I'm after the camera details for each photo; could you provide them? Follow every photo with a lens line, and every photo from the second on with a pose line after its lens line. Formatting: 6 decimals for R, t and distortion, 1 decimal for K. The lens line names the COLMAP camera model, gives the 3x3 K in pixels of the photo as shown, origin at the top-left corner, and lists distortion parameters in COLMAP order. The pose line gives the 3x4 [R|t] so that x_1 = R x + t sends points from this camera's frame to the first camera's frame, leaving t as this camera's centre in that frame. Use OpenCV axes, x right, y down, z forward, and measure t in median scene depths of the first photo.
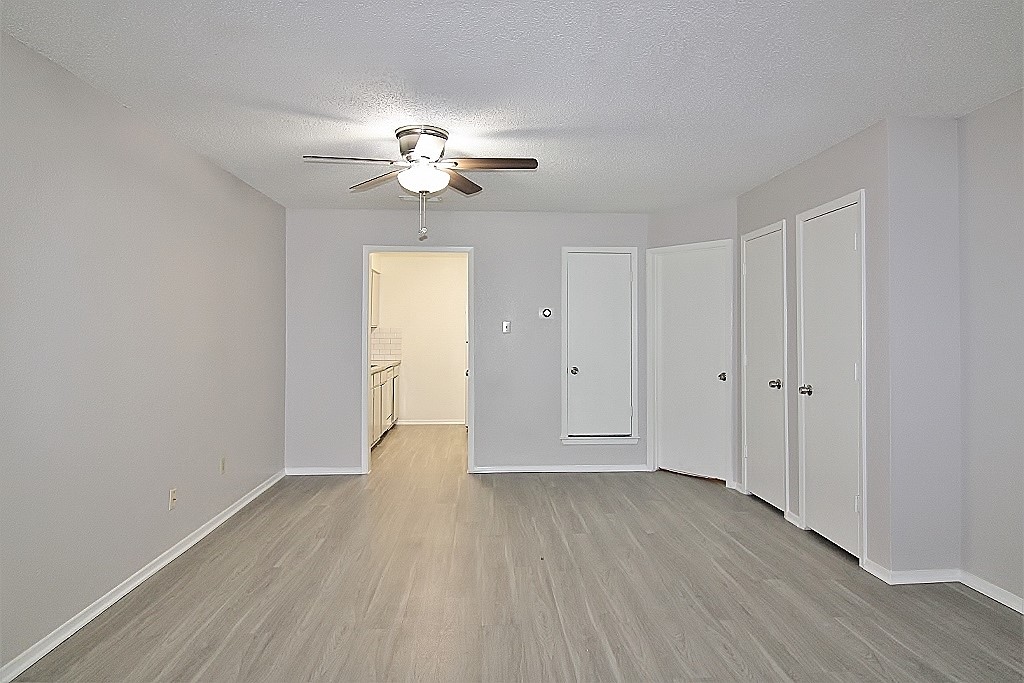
lens RADIAL K [[616.6, 0, 561.2], [0, 616.6, 329.3], [0, 0, 1]] dist [-0.006194, 0.000382]
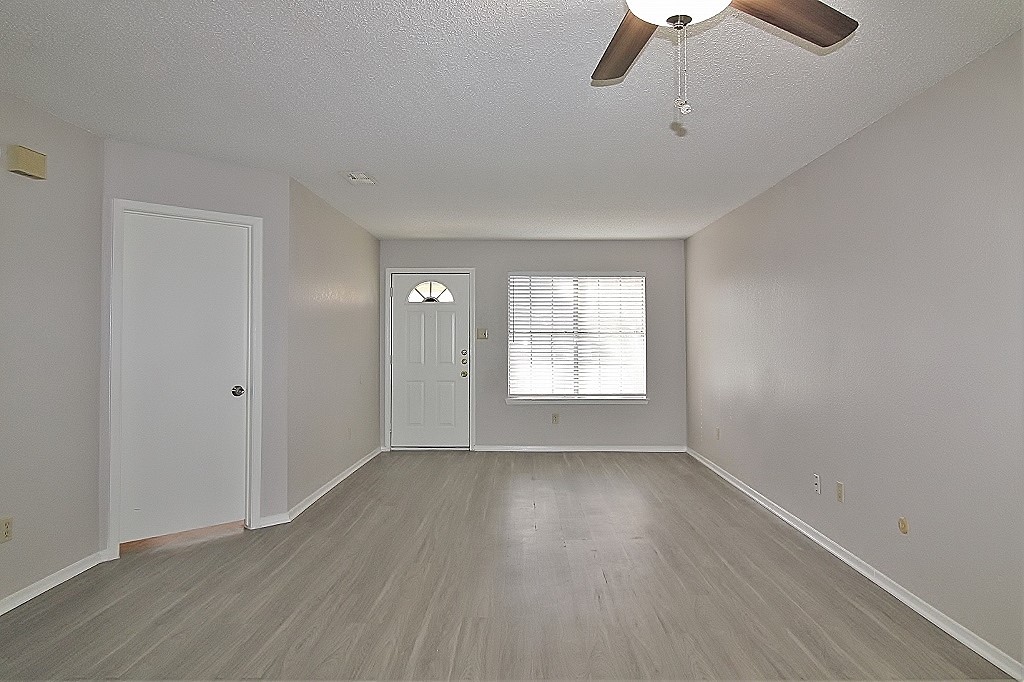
lens RADIAL K [[616.6, 0, 512.2], [0, 616.6, 338.8], [0, 0, 1]] dist [-0.006194, 0.000382]
pose [[-0.991200, -0.000574, 0.132375, -0.158036], [-0.001628, 0.999968, -0.007854, 0.019694], [-0.132366, -0.008001, -0.991169, 1.496308]]
